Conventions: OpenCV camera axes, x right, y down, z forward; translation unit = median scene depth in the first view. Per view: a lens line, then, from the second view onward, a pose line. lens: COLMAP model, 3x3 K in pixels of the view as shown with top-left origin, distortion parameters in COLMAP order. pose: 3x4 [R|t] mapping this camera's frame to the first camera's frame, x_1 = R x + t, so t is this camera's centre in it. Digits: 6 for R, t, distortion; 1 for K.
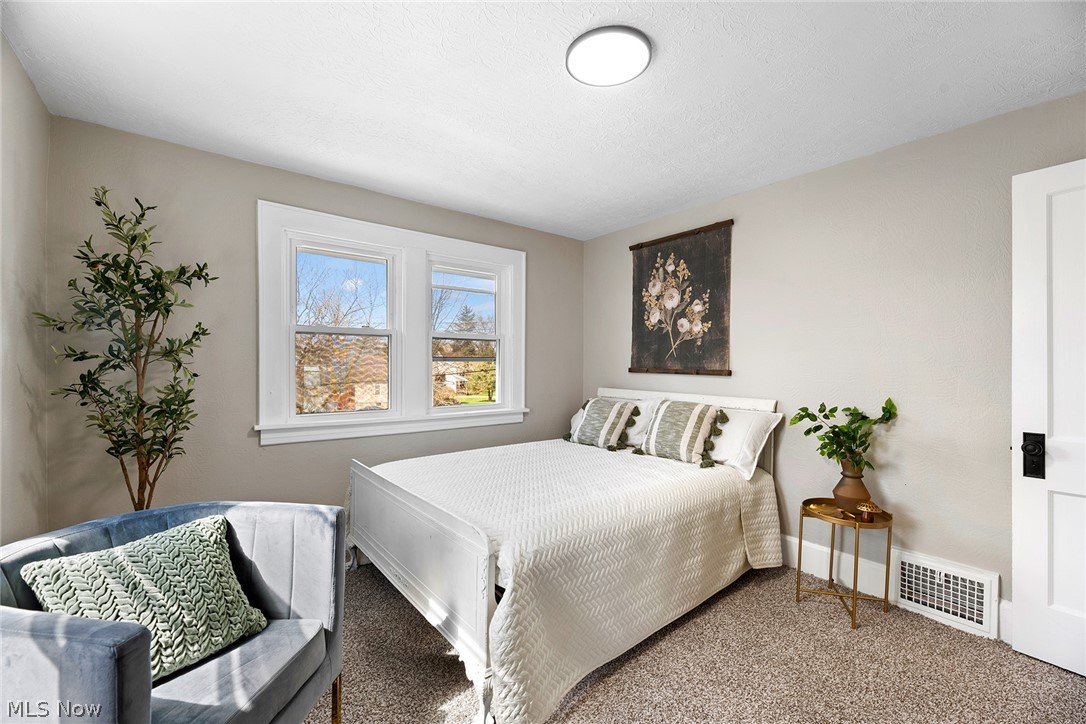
lens RADIAL K [[444.1, 0, 544.3], [0, 444.1, 363.1], [0, 0, 1]] dist [-0.002423, -0.000529]
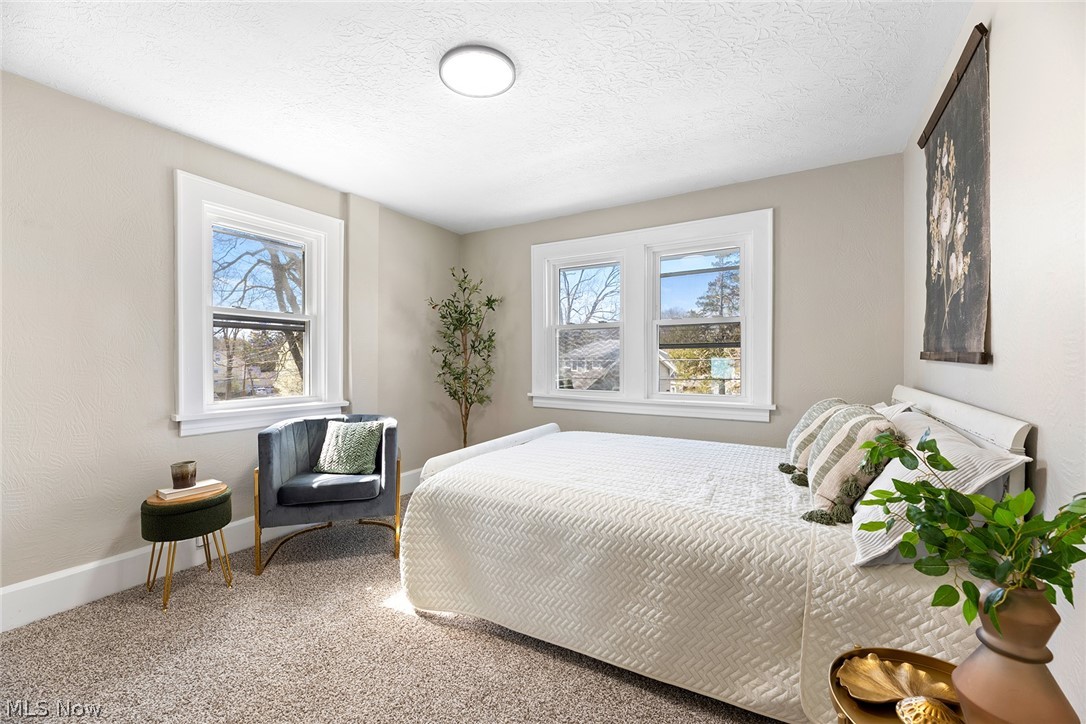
lens RADIAL K [[444.1, 0, 544.3], [0, 444.1, 363.1], [0, 0, 1]] dist [-0.002423, -0.000529]
pose [[0.362675, 0.005678, -0.931899, 0.615973], [0.008048, 0.999925, 0.009225, 0.017349], [0.931881, -0.010845, 0.362602, 0.372881]]
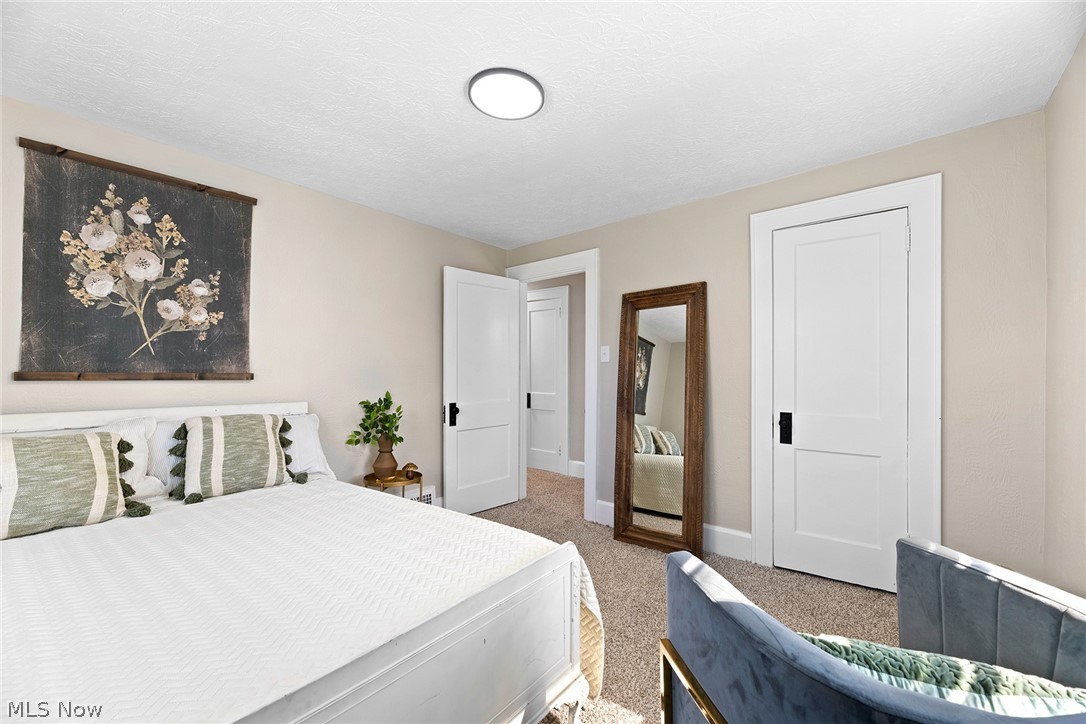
lens RADIAL K [[444.1, 0, 544.3], [0, 444.1, 363.1], [0, 0, 1]] dist [-0.002423, -0.000529]
pose [[-0.213076, 0.004953, 0.977023, -0.491892], [-0.010229, 0.999921, -0.007300, -0.002529], [-0.976982, -0.011550, -0.213009, 0.571935]]
